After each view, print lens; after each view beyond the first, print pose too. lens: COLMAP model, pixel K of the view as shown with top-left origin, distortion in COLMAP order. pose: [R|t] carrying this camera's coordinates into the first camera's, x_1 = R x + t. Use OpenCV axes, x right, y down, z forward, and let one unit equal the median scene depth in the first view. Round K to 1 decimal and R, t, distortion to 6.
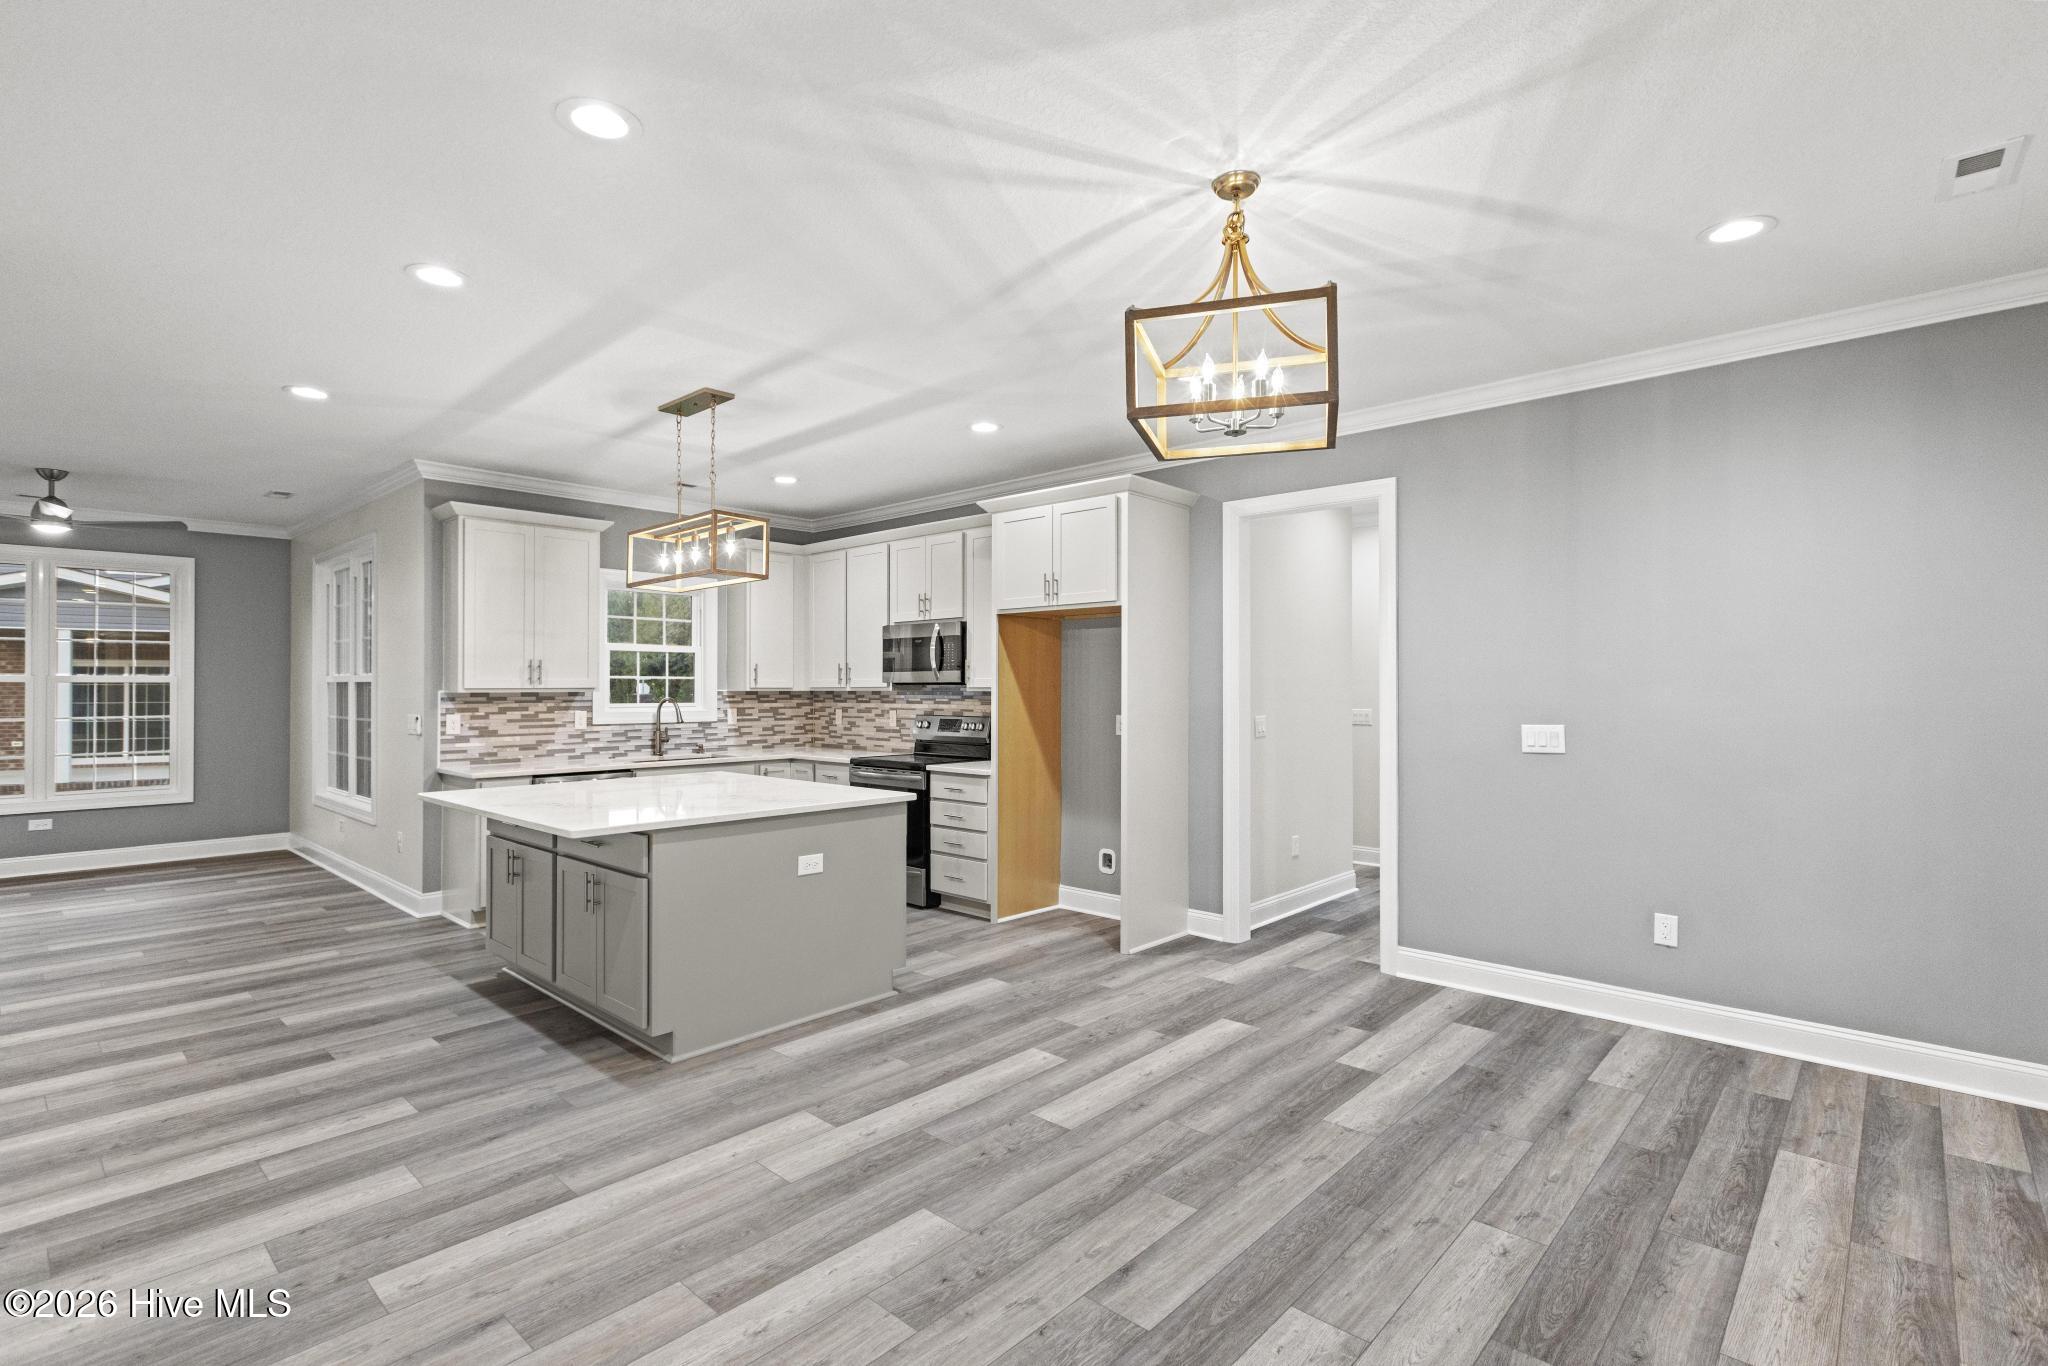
lens RADIAL K [[970.2, 0, 1015.7], [0, 970.2, 674.5], [0, 0, 1]] dist [0.011046, -0.004333]
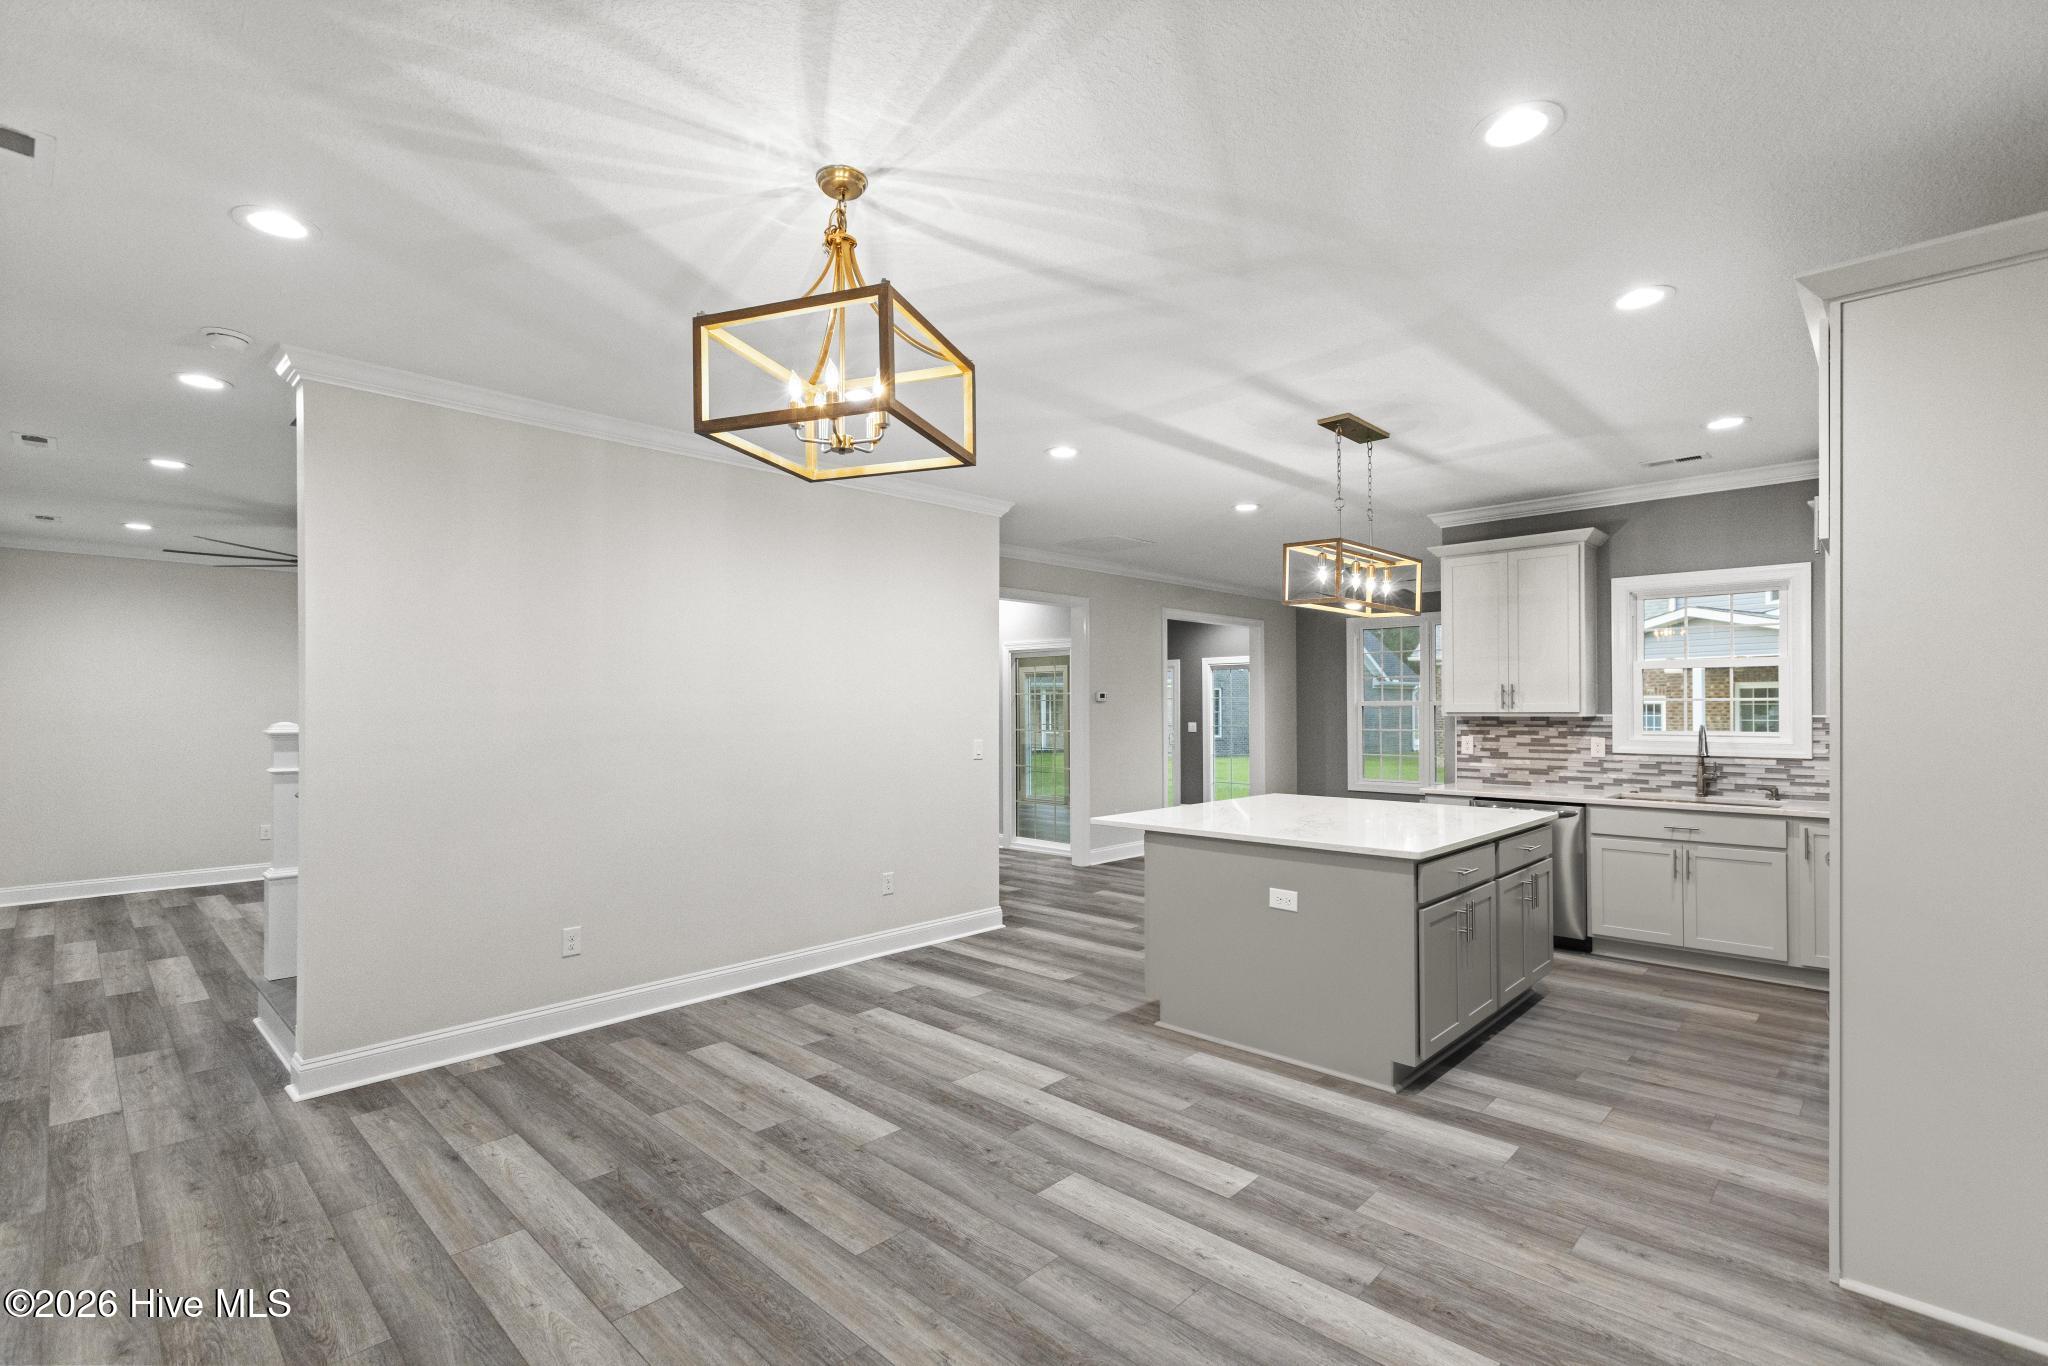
lens RADIAL K [[927.5, 0, 1022.6], [0, 927.5, 703.8], [0, 0, 1]] dist [-0.001327, 0.001937]
pose [[-0.019450, -0.003317, -0.999805, 0.493838], [0.015966, 0.999866, -0.003628, 0.000157], [0.999683, -0.016033, -0.019395, 0.527084]]
